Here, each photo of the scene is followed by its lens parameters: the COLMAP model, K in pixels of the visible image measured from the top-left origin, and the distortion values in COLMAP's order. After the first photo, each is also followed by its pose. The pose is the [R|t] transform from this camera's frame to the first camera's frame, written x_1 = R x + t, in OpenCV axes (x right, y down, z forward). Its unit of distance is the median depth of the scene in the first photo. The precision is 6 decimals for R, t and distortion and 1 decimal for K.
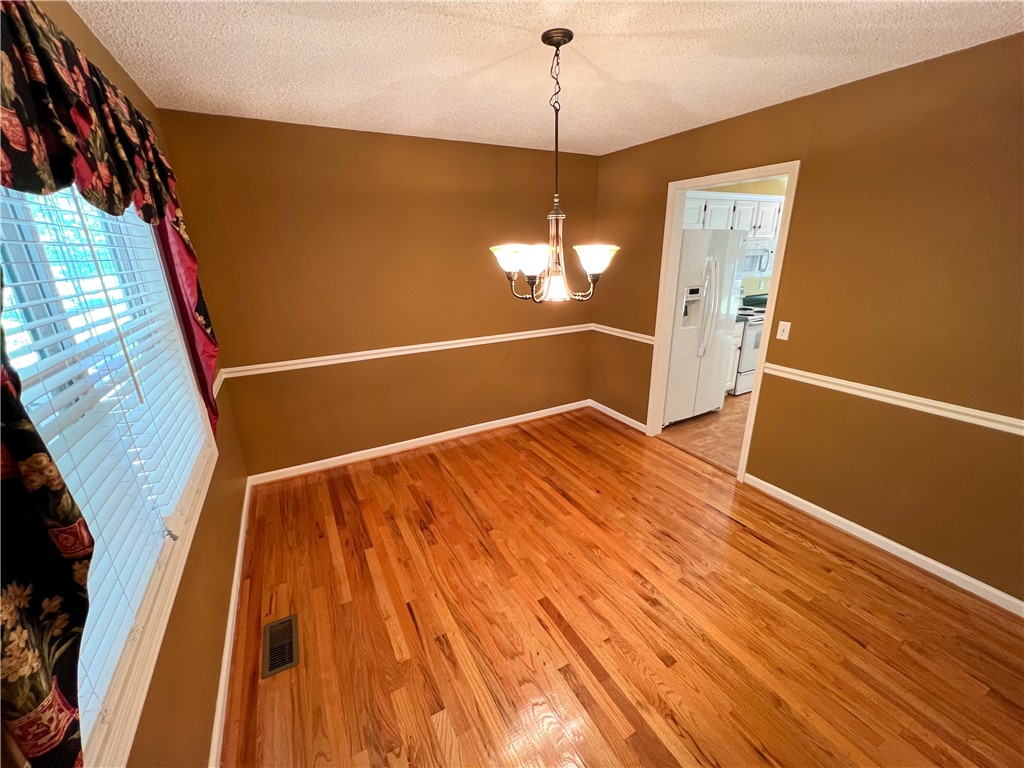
lens RADIAL K [[408.7, 0, 506.8], [0, 408.7, 379.8], [0, 0, 1]] dist [-0.005432, 0.000665]
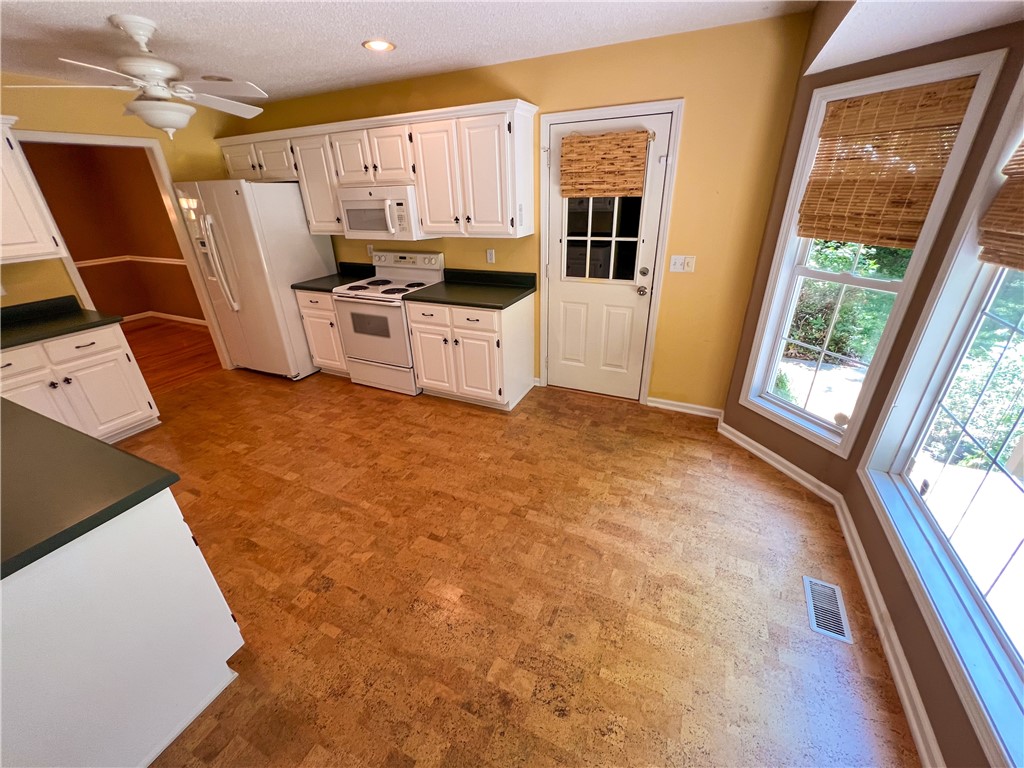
lens RADIAL K [[408.7, 0, 511.1], [0, 408.7, 383.4], [0, 0, 1]] dist [-0.005432, 0.000665]
pose [[0.594373, 0.351854, -0.723132, 2.607569], [-0.232233, 0.935994, 0.264544, -0.491271], [0.769928, 0.010697, 0.638041, 1.358475]]
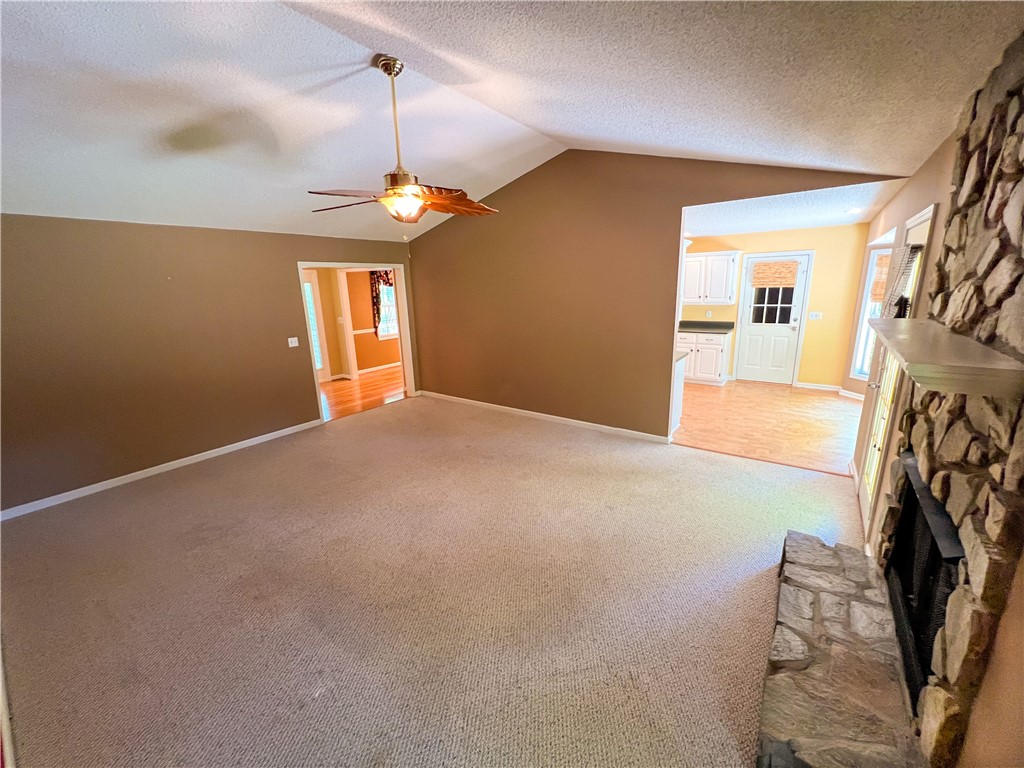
lens RADIAL K [[408.7, 0, 508.8], [0, 408.7, 383.3], [0, 0, 1]] dist [-0.005432, 0.000665]
pose [[0.426531, 0.225833, -0.875826, 3.456035], [-0.255259, 0.959021, 0.122973, -0.029165], [0.867706, 0.171110, 0.466698, -0.330348]]
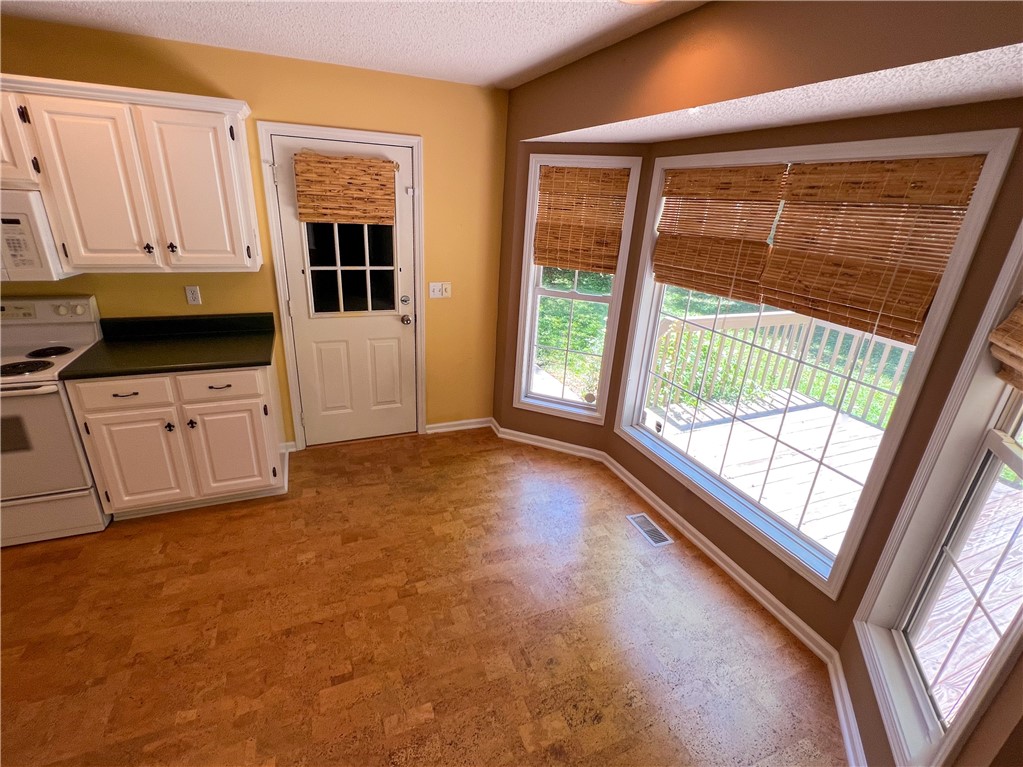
lens RADIAL K [[471.6, 0, 506.7], [0, 471.6, 381.9], [0, 0, 1]] dist [-0.003495, -0.000301]
pose [[0.991783, 0.109787, -0.065678, 2.248892], [-0.105643, 0.992370, 0.063565, -0.456595], [0.072156, -0.056105, 0.995814, 1.092225]]
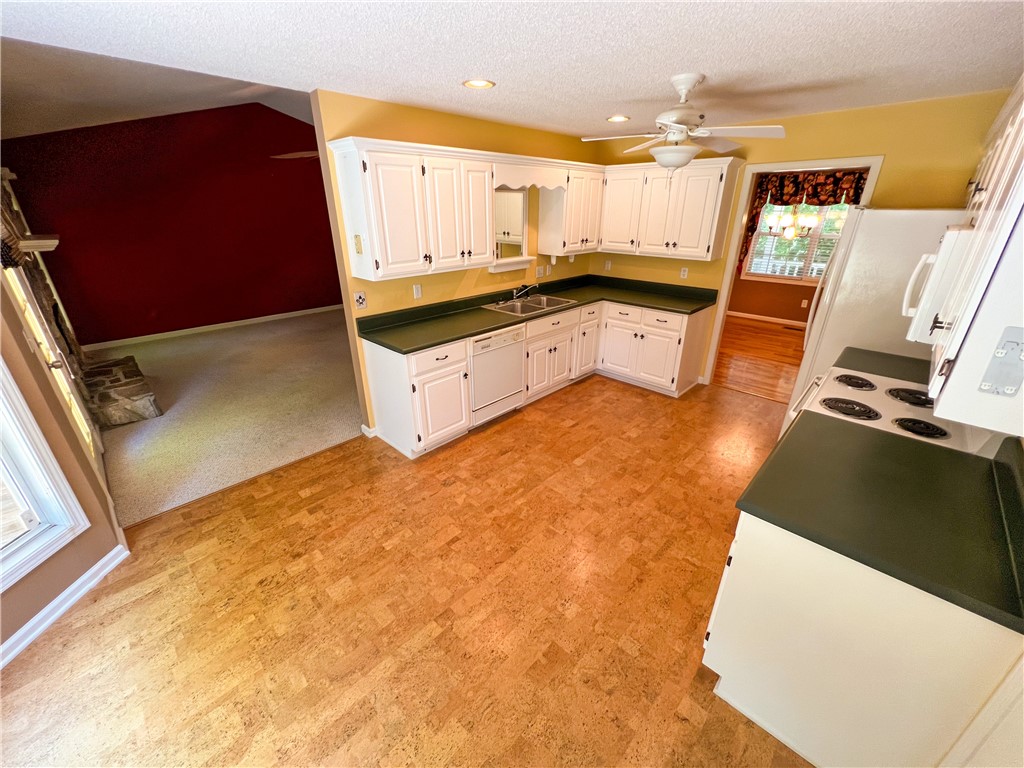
lens RADIAL K [[408.7, 0, 507.7], [0, 408.7, 382.3], [0, 0, 1]] dist [-0.005432, 0.000665]
pose [[-0.953552, 0.141093, -0.266142, 2.070147], [-0.069166, 0.757362, 0.649322, -0.827715], [0.293181, 0.637570, -0.712425, 2.285288]]
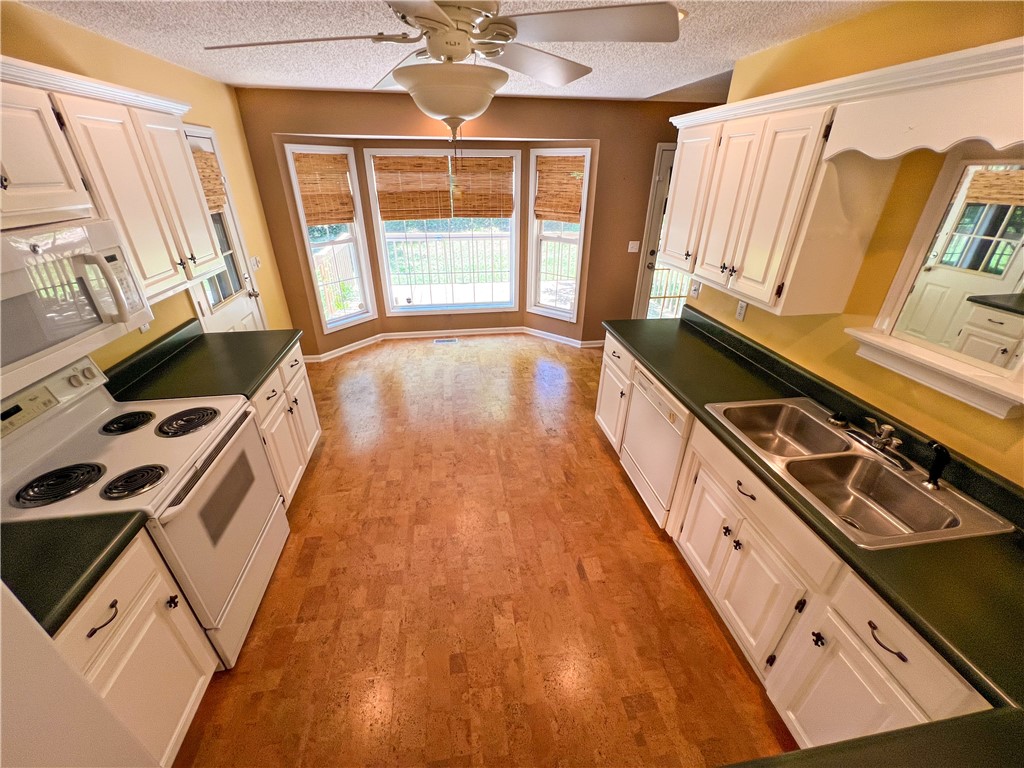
lens RADIAL K [[408.7, 0, 509.6], [0, 408.7, 383.5], [0, 0, 1]] dist [-0.005432, 0.000665]
pose [[0.332637, -0.413760, 0.847440, 0.838959], [0.272791, 0.902412, 0.333523, -0.468191], [-0.902739, 0.120232, 0.413046, 1.130091]]
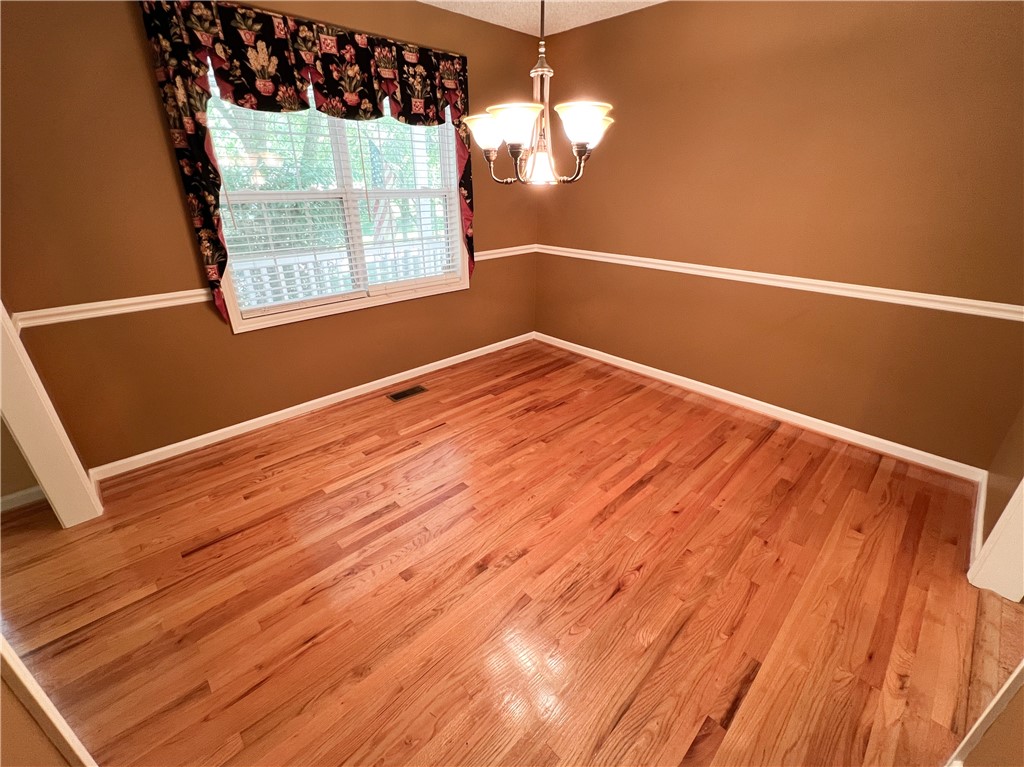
lens RADIAL K [[436.3, 0, 511.0], [0, 436.3, 378.4], [0, 0, 1]] dist [-0.000961, -0.000486]
pose [[0.271210, 0.414099, -0.868889, 0.814471], [-0.299077, 0.894294, 0.332854, -0.096525], [0.914876, 0.169591, 0.366389, 0.538790]]
